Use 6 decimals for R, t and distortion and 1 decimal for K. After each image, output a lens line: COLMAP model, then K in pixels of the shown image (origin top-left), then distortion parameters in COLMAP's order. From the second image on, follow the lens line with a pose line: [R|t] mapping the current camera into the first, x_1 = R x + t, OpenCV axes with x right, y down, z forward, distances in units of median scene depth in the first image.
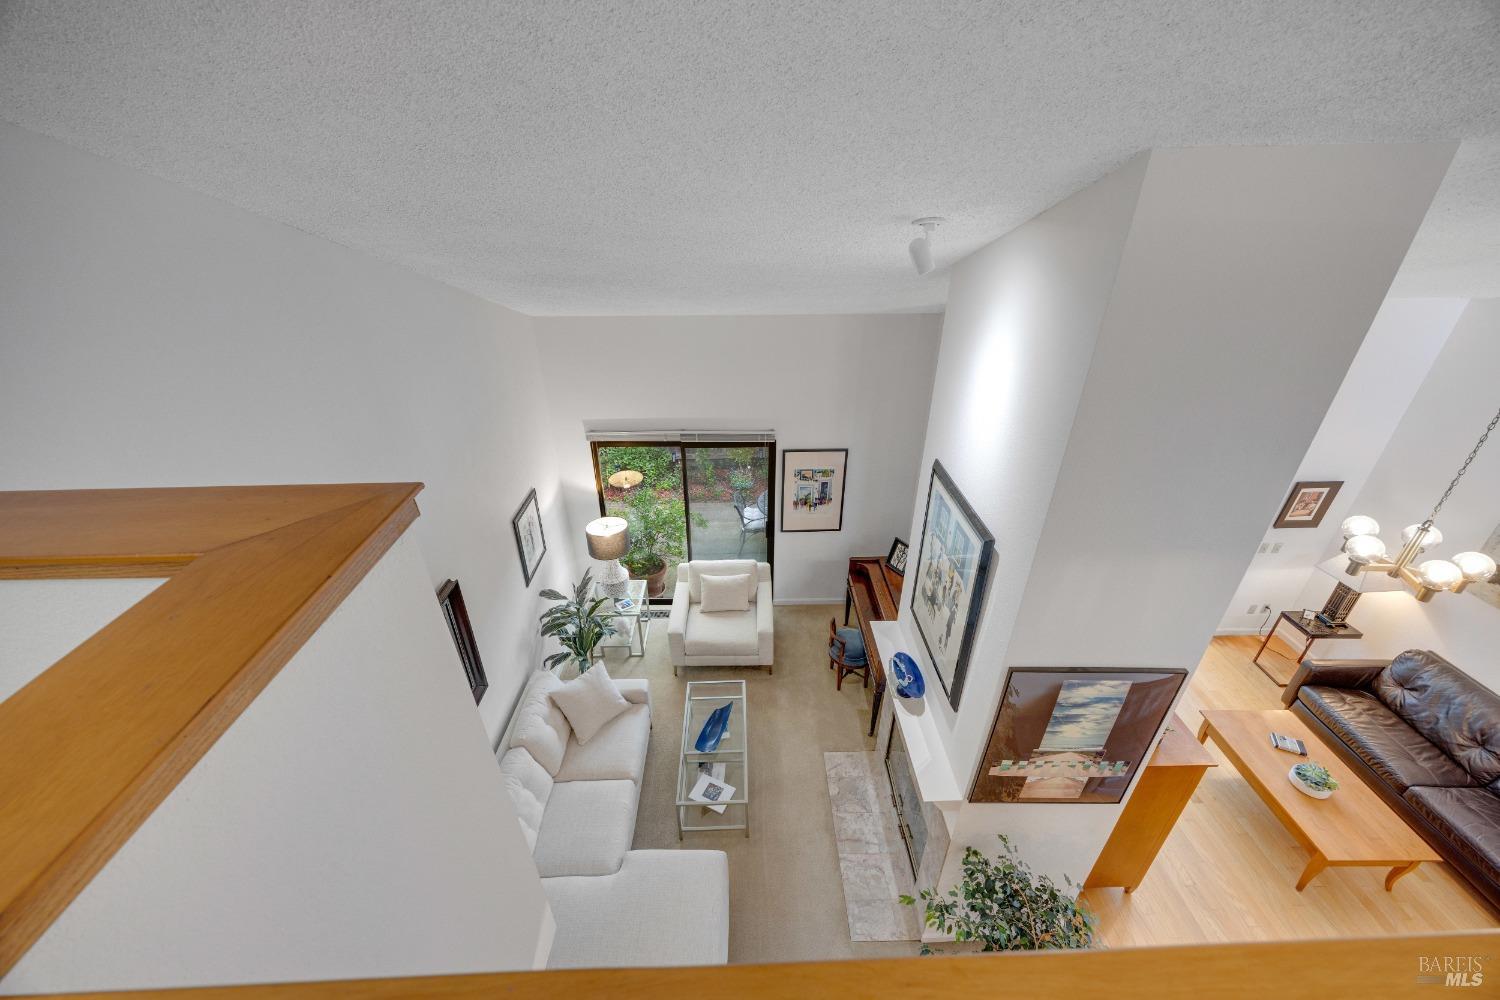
lens RADIAL K [[569.1, 0, 752.0], [0, 569.1, 501.0], [0, 0, 1]] dist [-0.004091, -0.000152]
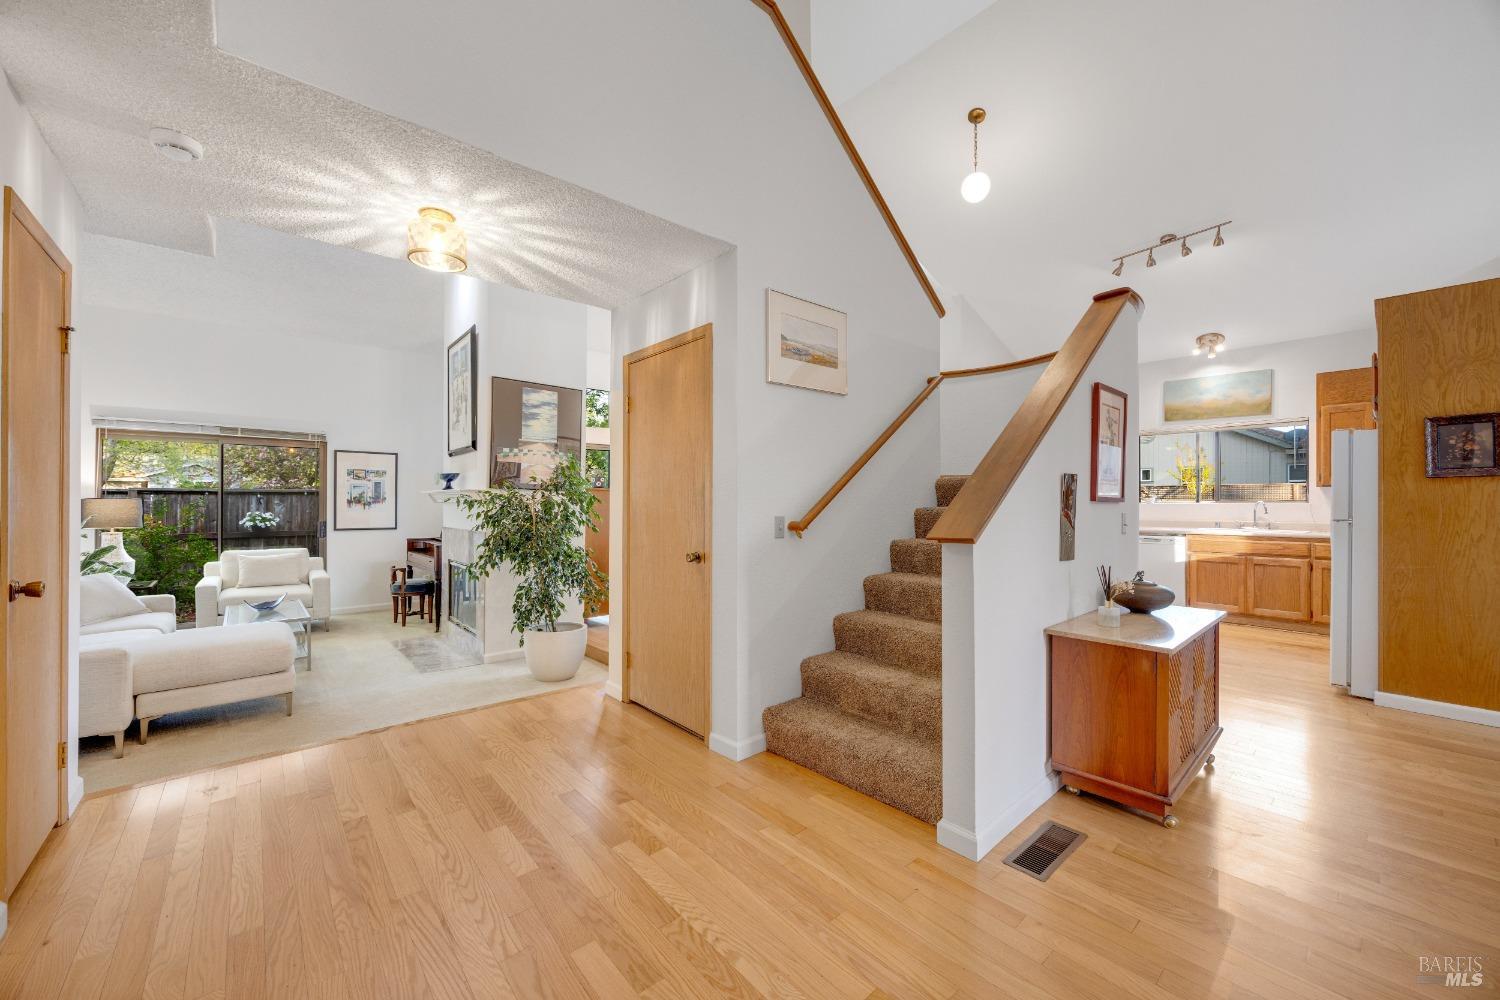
lens RADIAL K [[569.1, 0, 754.1], [0, 569.1, 495.4], [0, 0, 1]] dist [-0.004091, -0.000152]
pose [[0.760213, 0.010014, 0.649597, -0.051319], [0.310270, 0.872888, -0.376561, 0.736257], [-0.570796, 0.487817, 0.660474, -0.256645]]
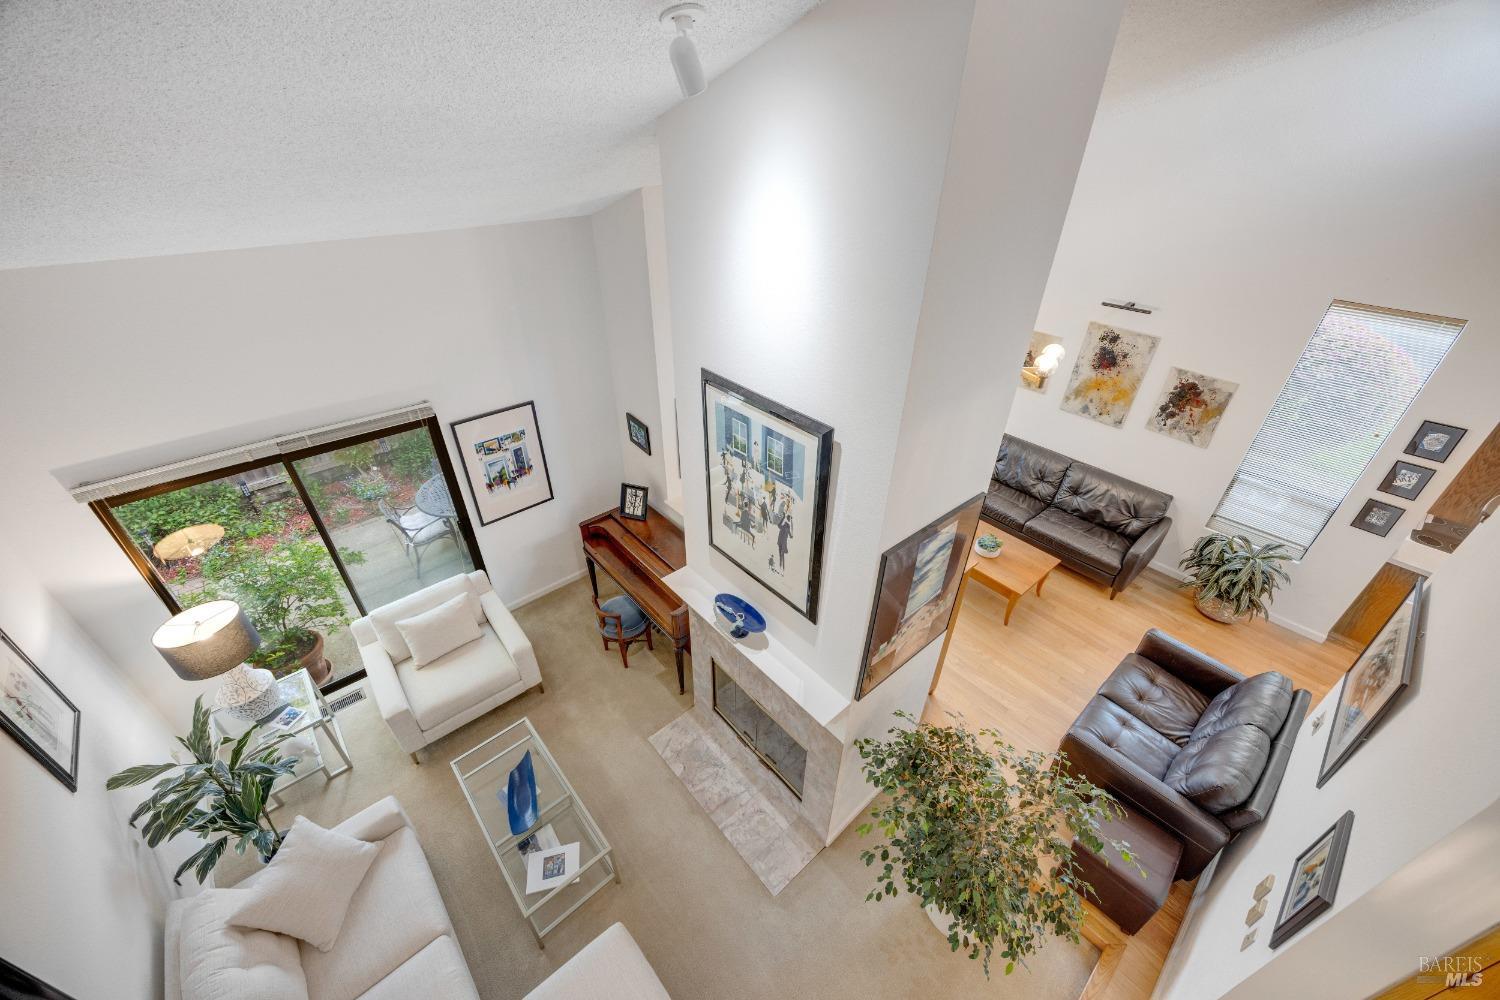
lens RADIAL K [[569.1, 0, 756.7], [0, 569.1, 501.0], [0, 0, 1]] dist [-0.004091, -0.000152]
pose [[0.760201, -0.350063, 0.547312, -0.086072], [0.297823, 0.936465, 0.185298, -0.012239], [-0.577404, 0.022139, 0.816158, 0.156869]]
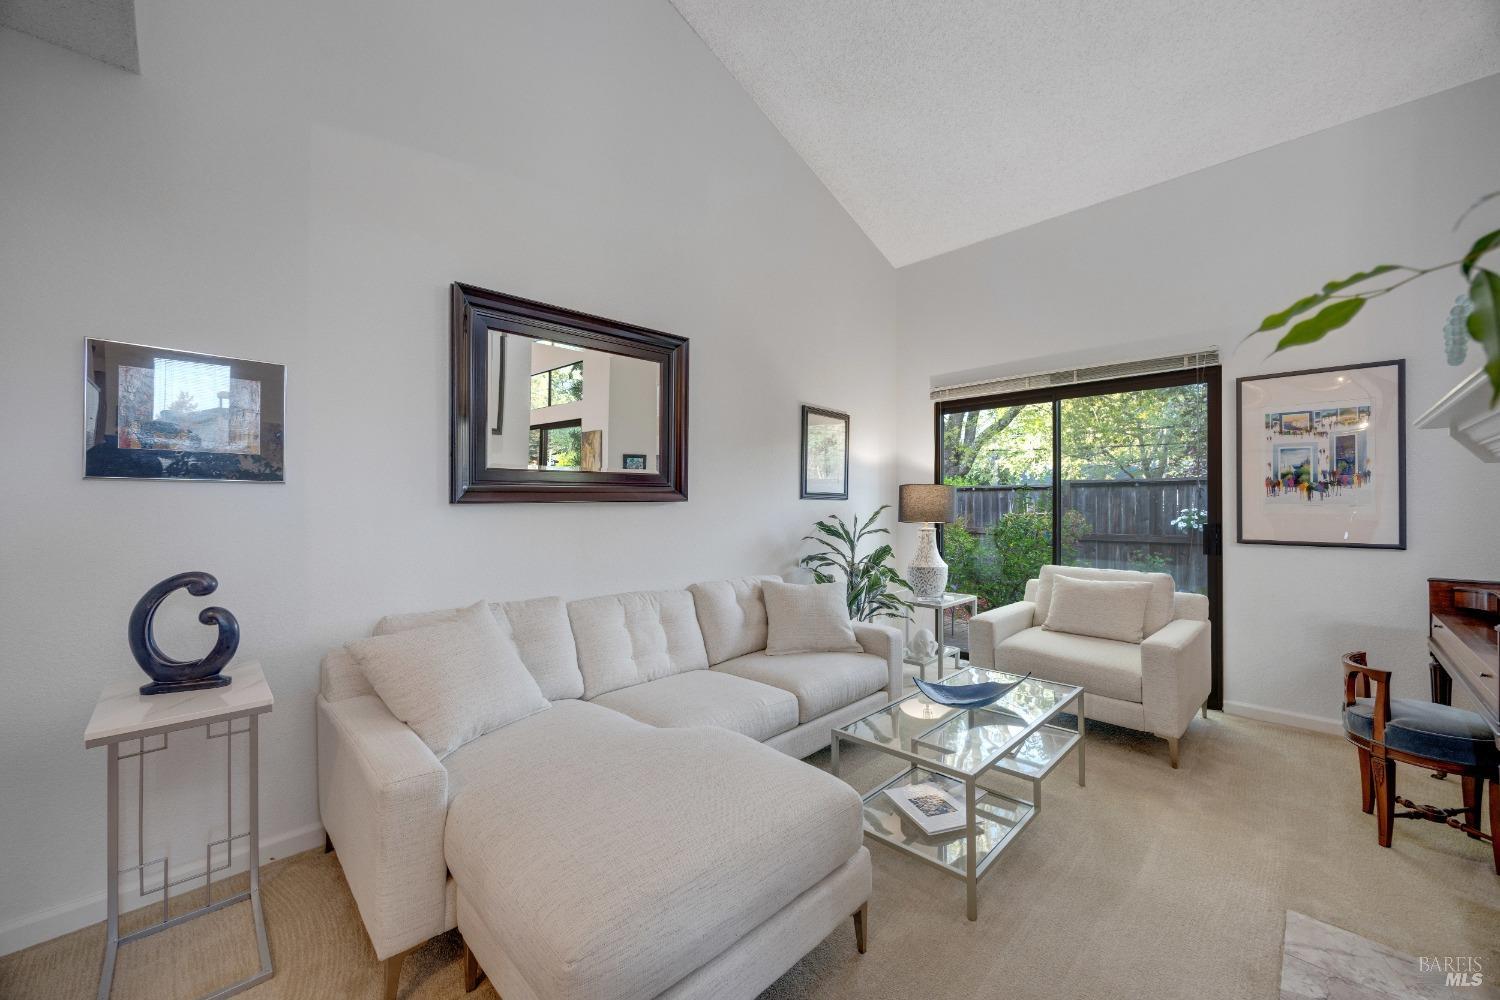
lens RADIAL K [[569.1, 0, 751.0], [0, 569.1, 501.6], [0, 0, 1]] dist [-0.004091, -0.000152]
pose [[0.692942, -0.003125, -0.720987, 0.131546], [-0.346120, 0.875786, -0.336452, 0.400276], [0.632482, 0.482690, 0.605787, 0.398826]]
